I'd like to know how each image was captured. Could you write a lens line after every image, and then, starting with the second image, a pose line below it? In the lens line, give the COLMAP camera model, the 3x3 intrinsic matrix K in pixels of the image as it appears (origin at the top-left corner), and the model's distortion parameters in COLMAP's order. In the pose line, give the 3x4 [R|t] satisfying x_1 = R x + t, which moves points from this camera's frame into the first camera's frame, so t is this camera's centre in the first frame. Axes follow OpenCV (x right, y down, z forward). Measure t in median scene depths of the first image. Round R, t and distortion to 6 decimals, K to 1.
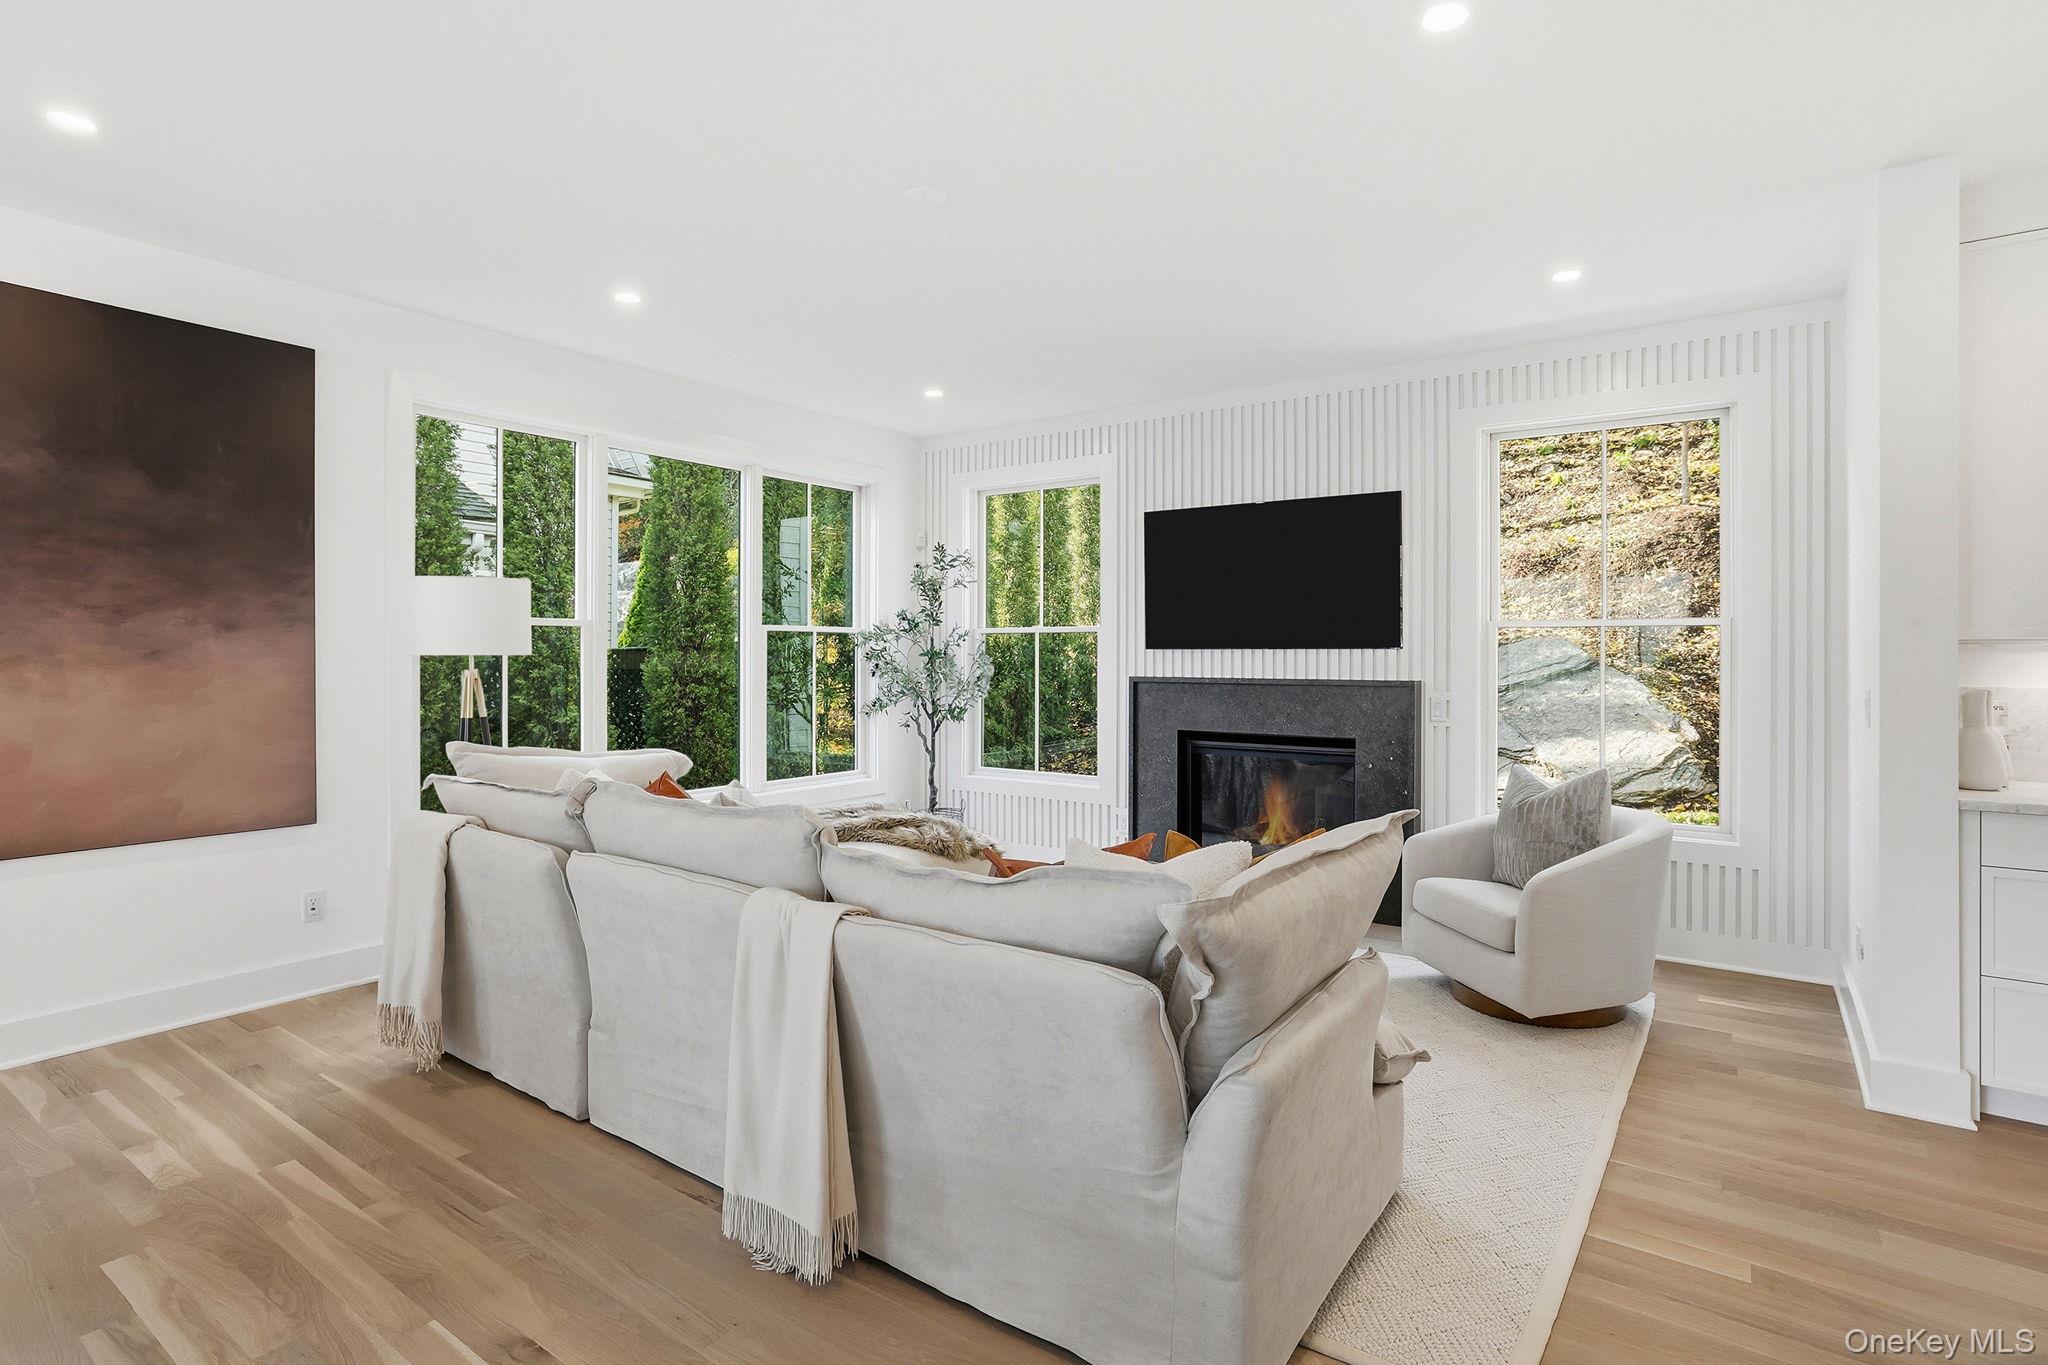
lens RADIAL K [[1000.3, 0, 1028.4], [0, 1000.3, 643.9], [0, 0, 1]] dist [-0.000523, 0.000126]
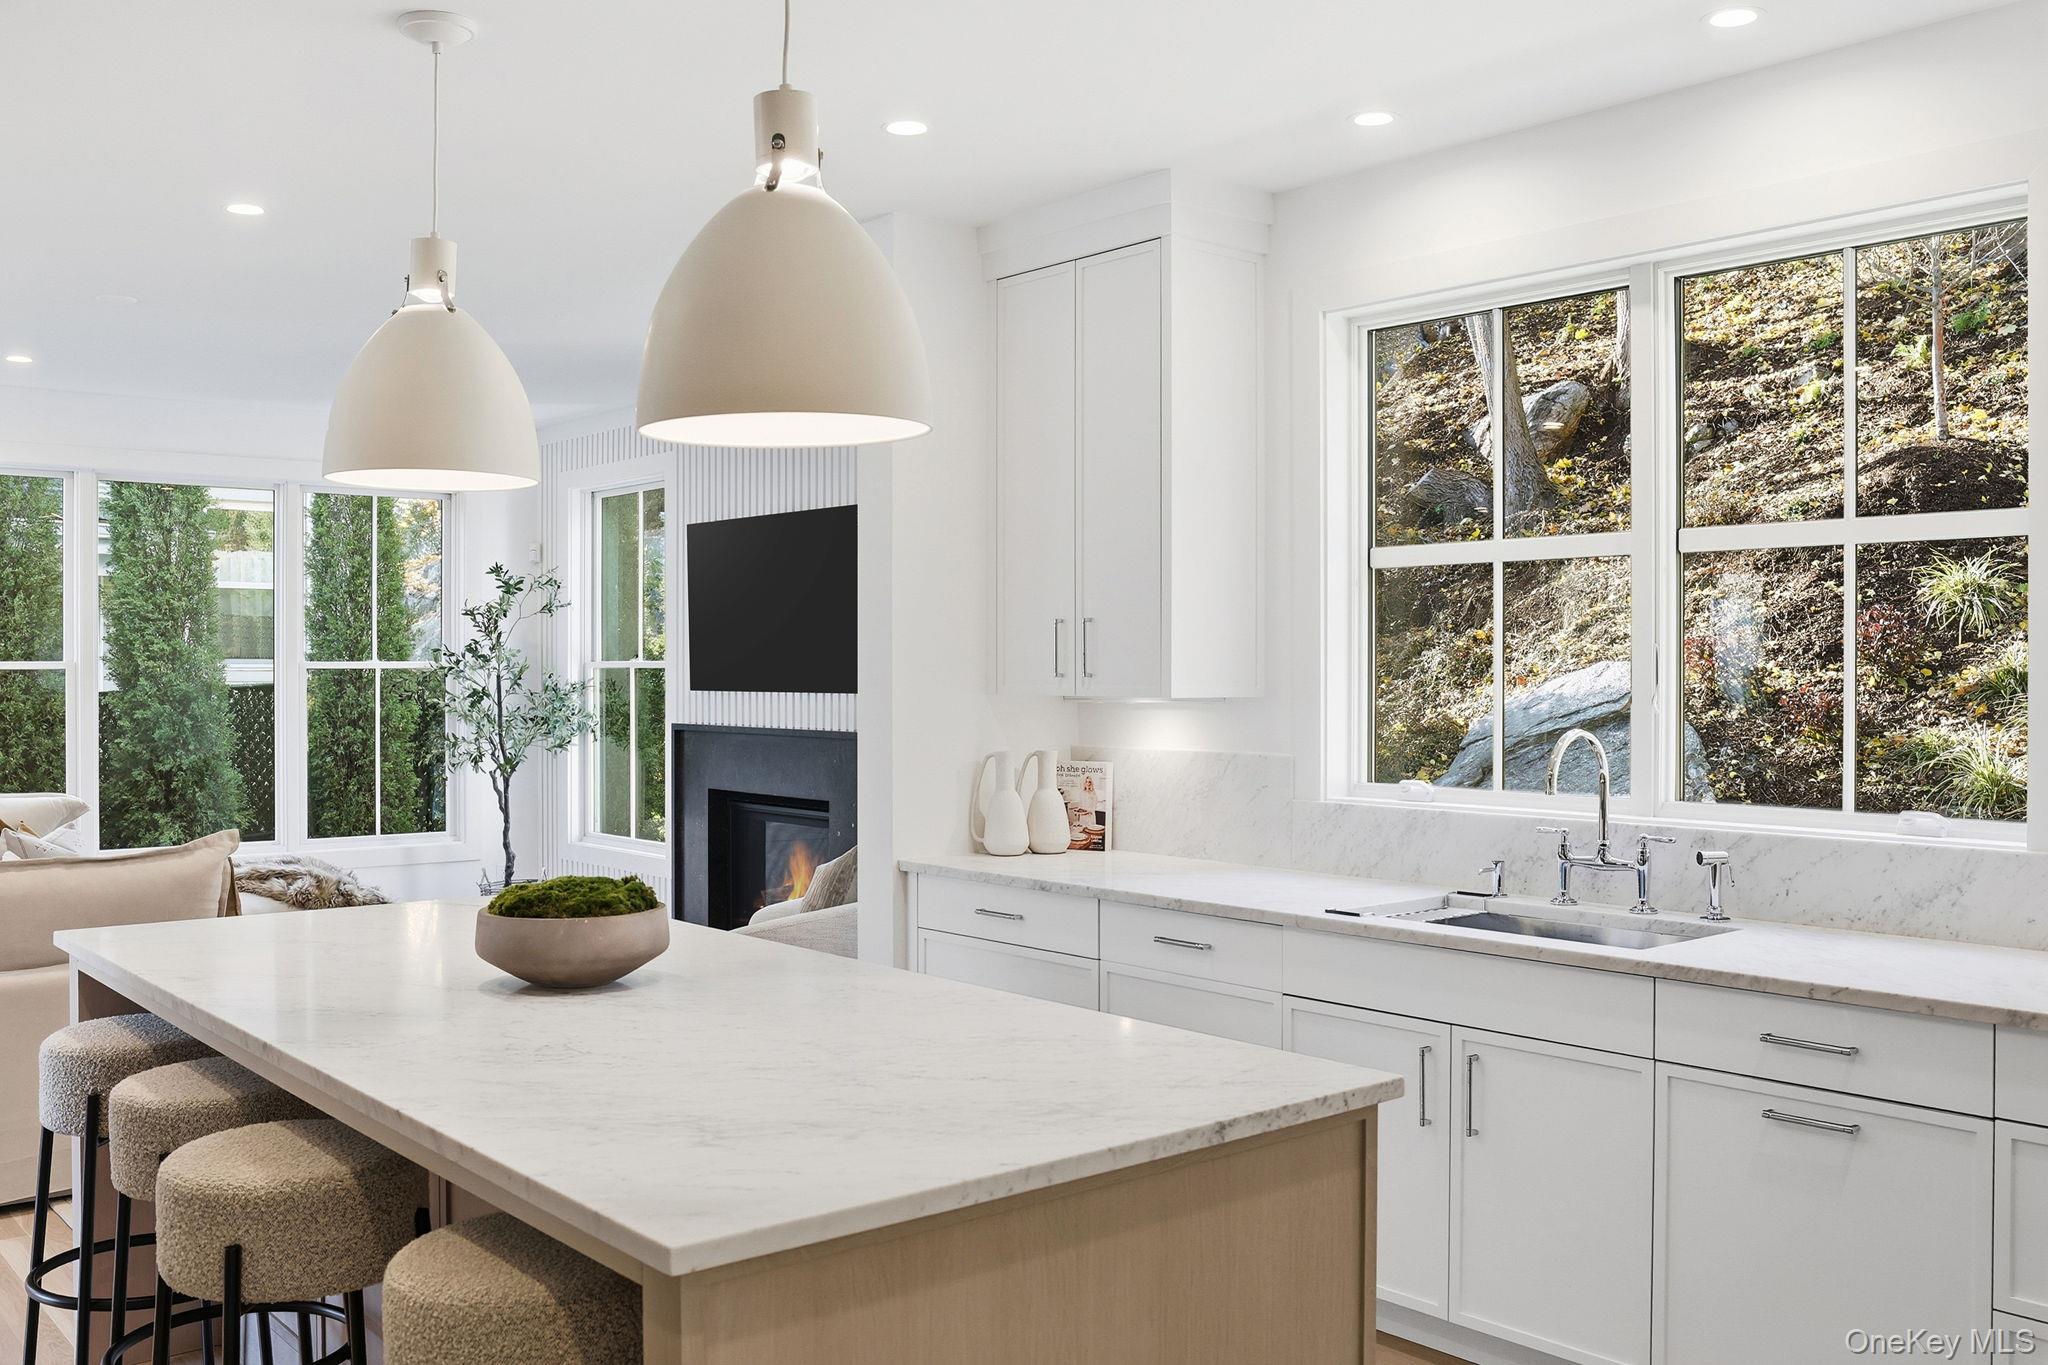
lens RADIAL K [[1765.9, 0, 1024.0], [0, 1765.9, 682.5], [0, 0, 1]] dist [-0.002959, 0.000738]
pose [[0.965112, 0.001350, -0.261833, 0.738792], [0.003004, 0.999864, 0.016229, -0.023533], [0.261820, -0.016449, 0.964977, -0.329603]]
